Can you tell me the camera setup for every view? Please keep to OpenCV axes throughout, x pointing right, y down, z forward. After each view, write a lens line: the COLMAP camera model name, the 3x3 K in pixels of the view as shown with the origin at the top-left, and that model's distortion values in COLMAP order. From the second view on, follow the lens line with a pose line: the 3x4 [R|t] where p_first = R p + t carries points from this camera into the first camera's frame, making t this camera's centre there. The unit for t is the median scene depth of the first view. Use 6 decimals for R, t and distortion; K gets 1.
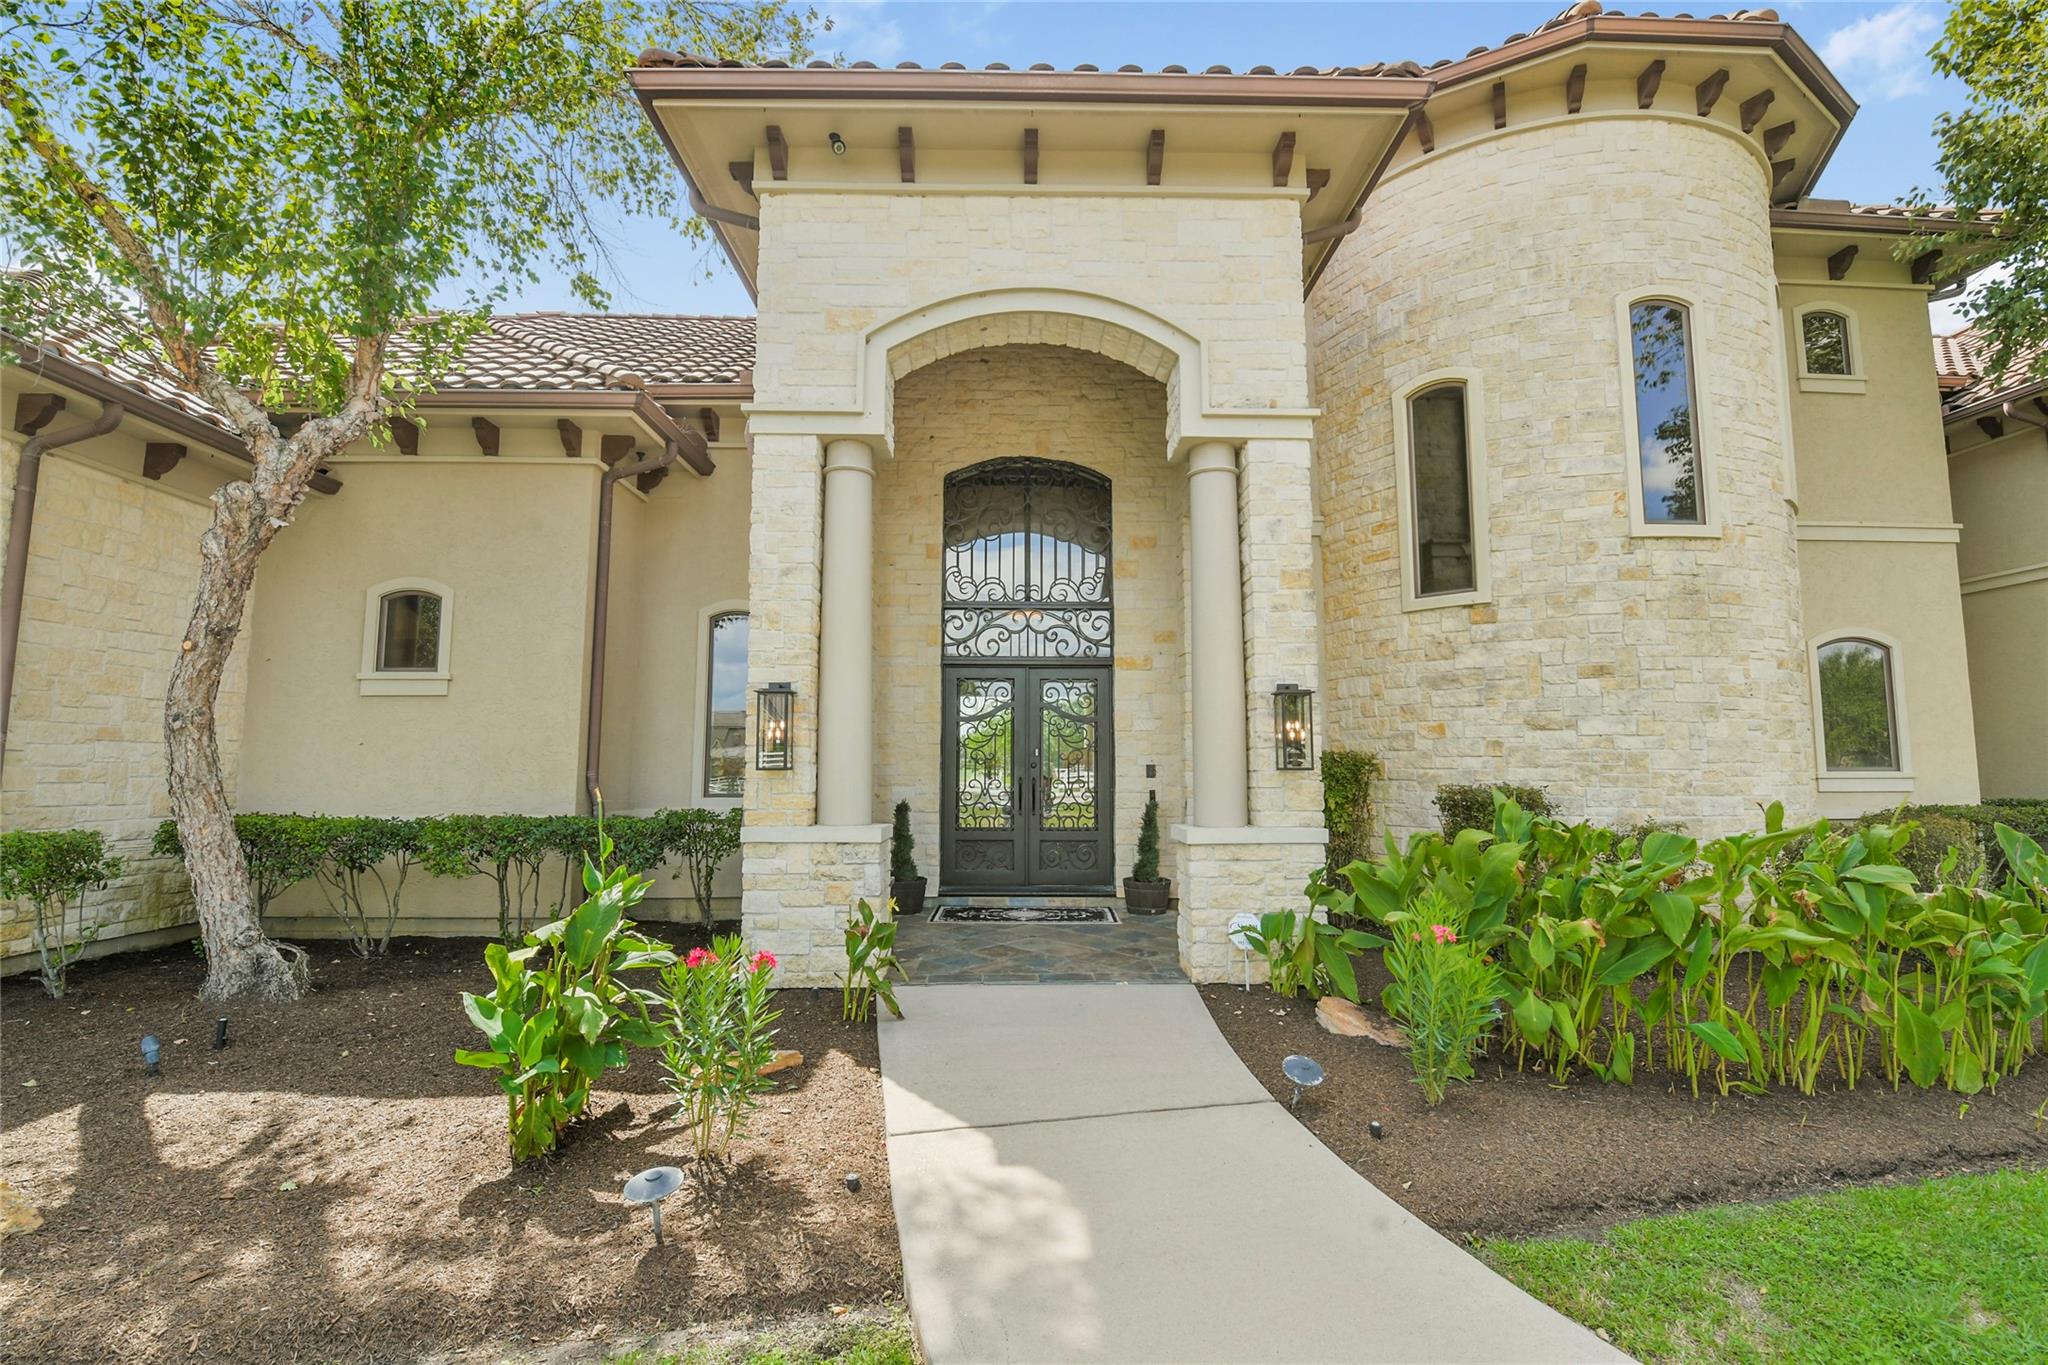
lens RADIAL K [[911.3, 0, 1025.5], [0, 911.3, 678.2], [0, 0, 1]] dist [-0.015125, -0.001097]
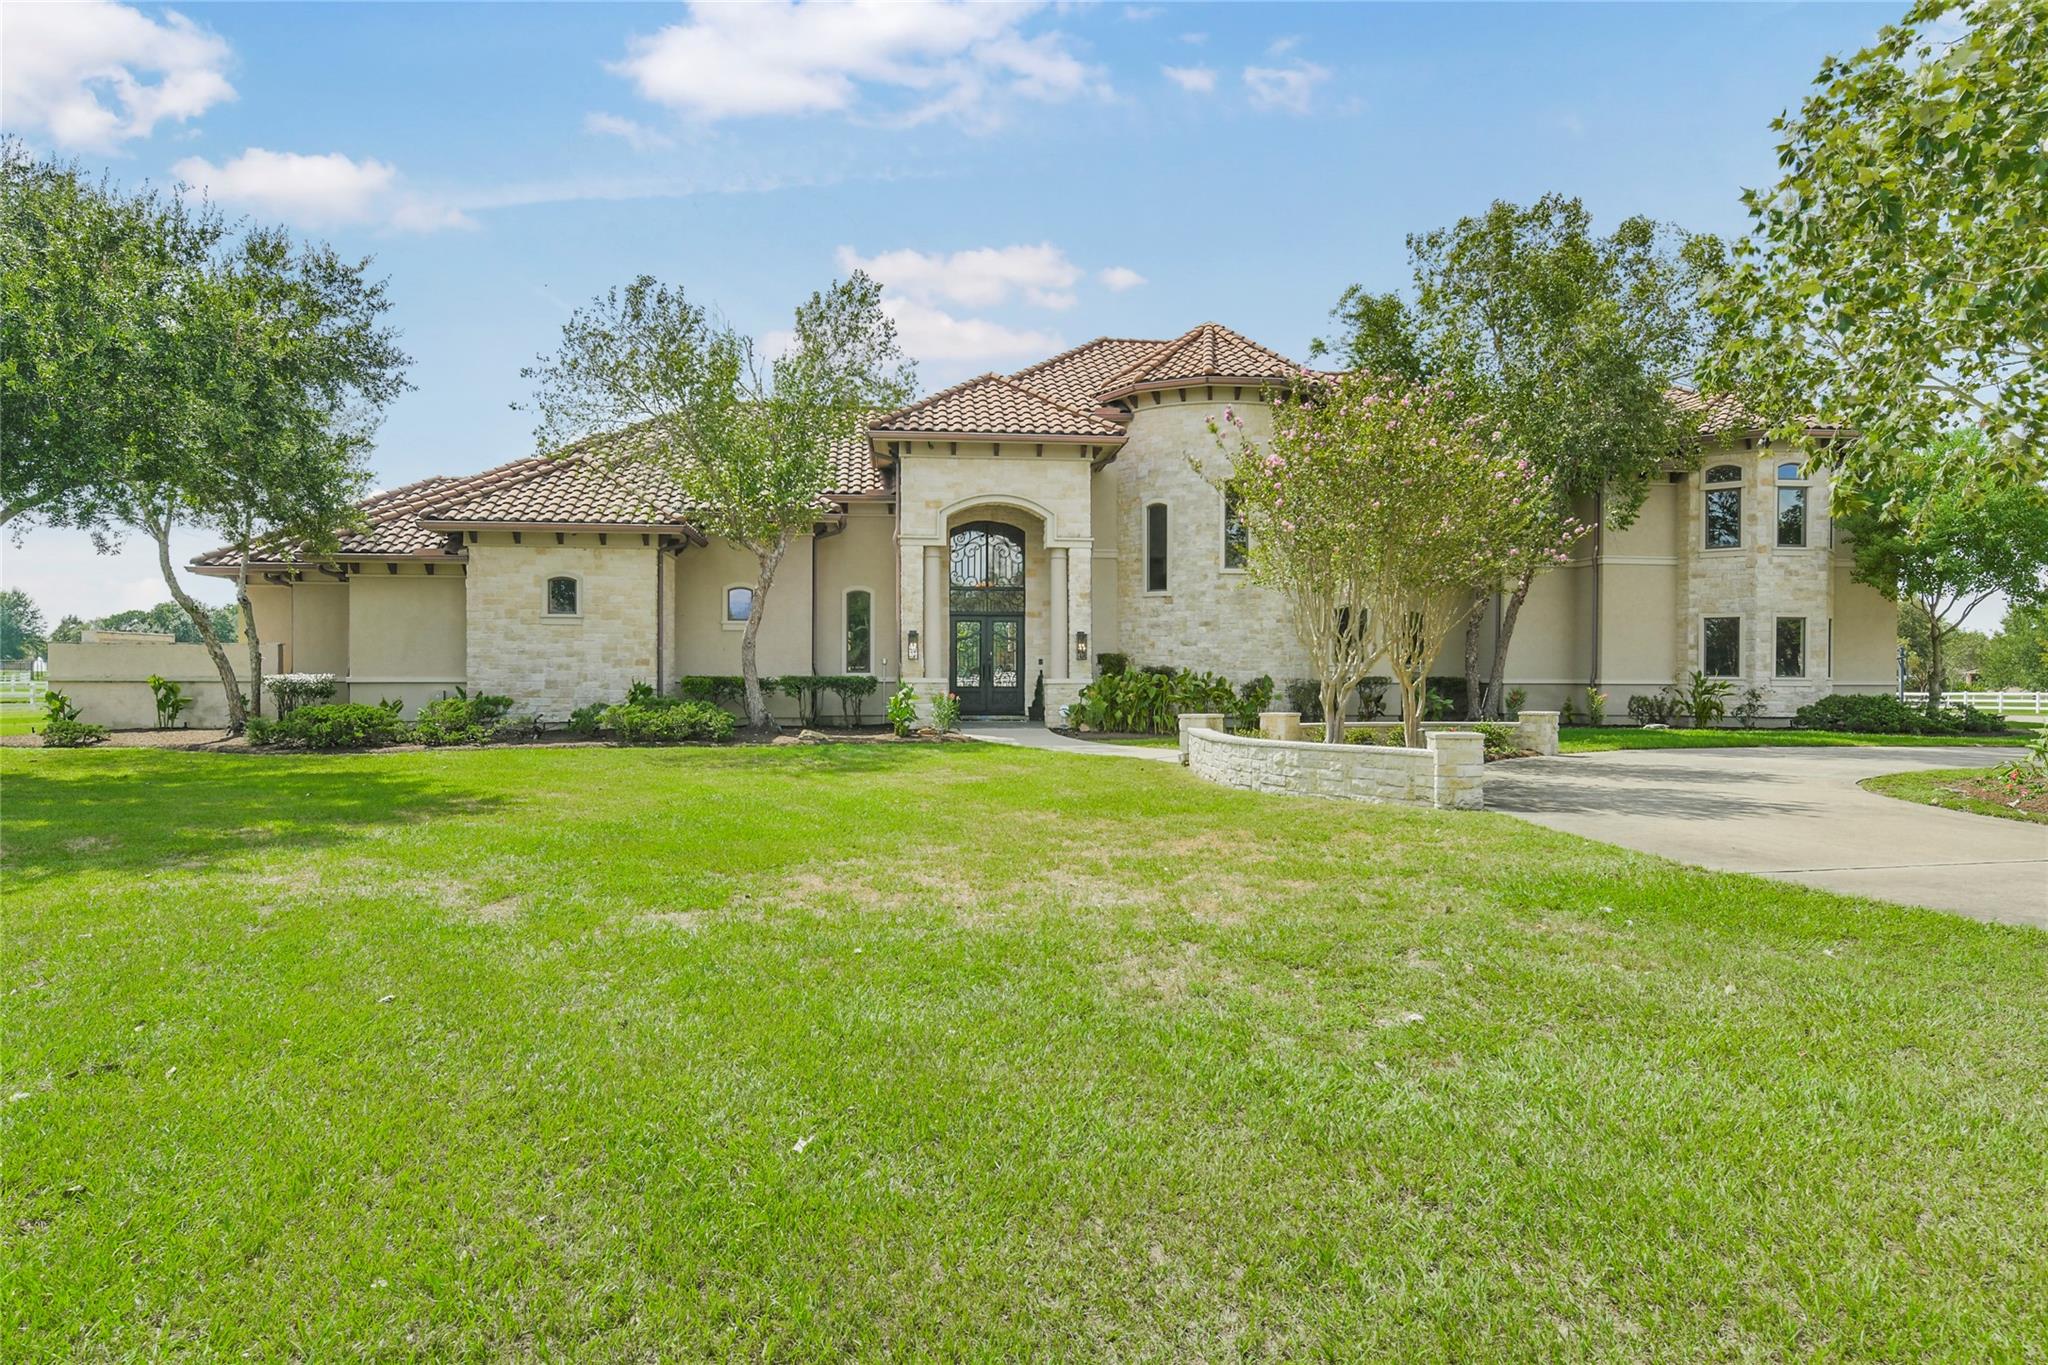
lens RADIAL K [[1245.0, 0, 1023.5], [0, 1245.0, 674.5], [0, 0, 1]] dist [-0.022753, -0.000659]
pose [[0.996322, 0.000052, 0.085692, -0.214876], [-0.008989, 0.994546, 0.103910, -0.235401], [-0.085220, -0.104298, 0.990888, -2.597939]]
